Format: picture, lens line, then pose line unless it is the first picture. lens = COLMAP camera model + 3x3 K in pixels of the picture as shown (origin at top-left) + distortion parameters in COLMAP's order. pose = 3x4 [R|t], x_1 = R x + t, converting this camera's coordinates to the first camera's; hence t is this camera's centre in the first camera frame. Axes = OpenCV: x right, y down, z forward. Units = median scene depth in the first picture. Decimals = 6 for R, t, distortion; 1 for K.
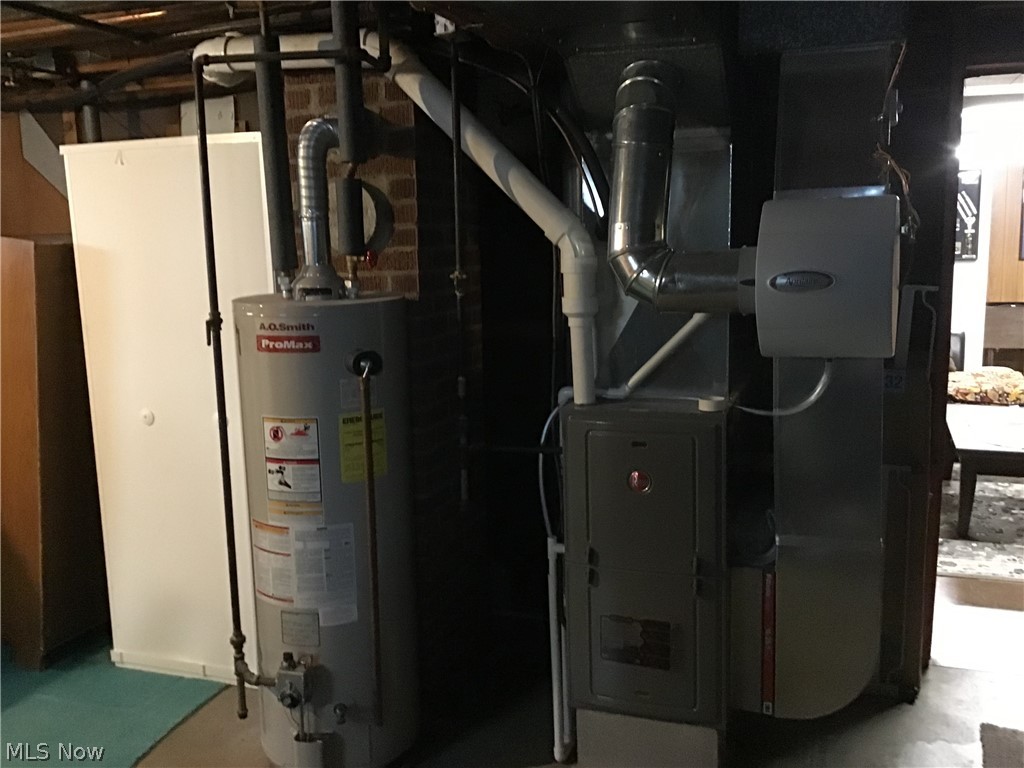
lens RADIAL K [[926.9, 0, 507.2], [0, 926.9, 384.6], [0, 0, 1]] dist [0.112757, -0.218016]
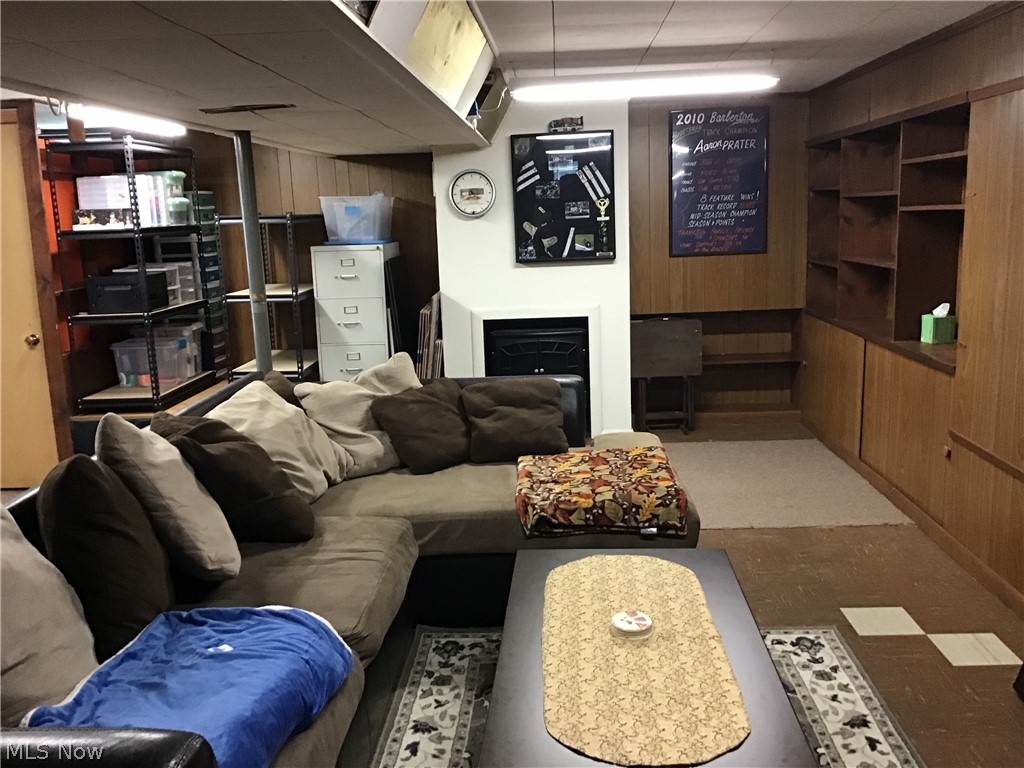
lens RADIAL K [[926.9, 0, 507.2], [0, 926.9, 384.6], [0, 0, 1]] dist [0.112757, -0.218016]
pose [[0.956766, -0.060268, 0.284546, 0.215752], [0.056893, 0.998178, 0.020121, -0.056480], [-0.285240, -0.003062, 0.958451, 0.347150]]
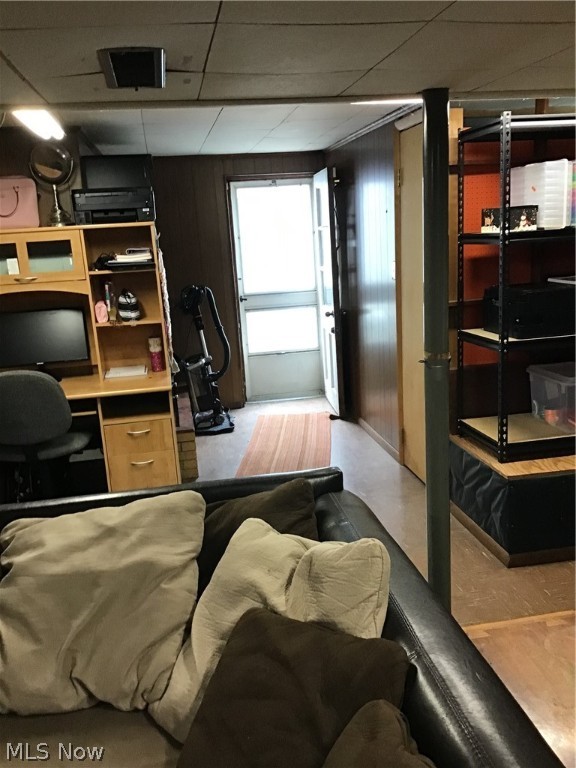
lens RADIAL K [[695.2, 0, 288.0], [0, 695.2, 384.0], [0, 0, 1]] dist [0.112757, -0.218016]
pose [[0.503515, 0.190142, -0.842804, 0.421951], [-0.101181, 0.981748, 0.161040, -0.129121], [0.858041, 0.004190, 0.513564, 0.715870]]
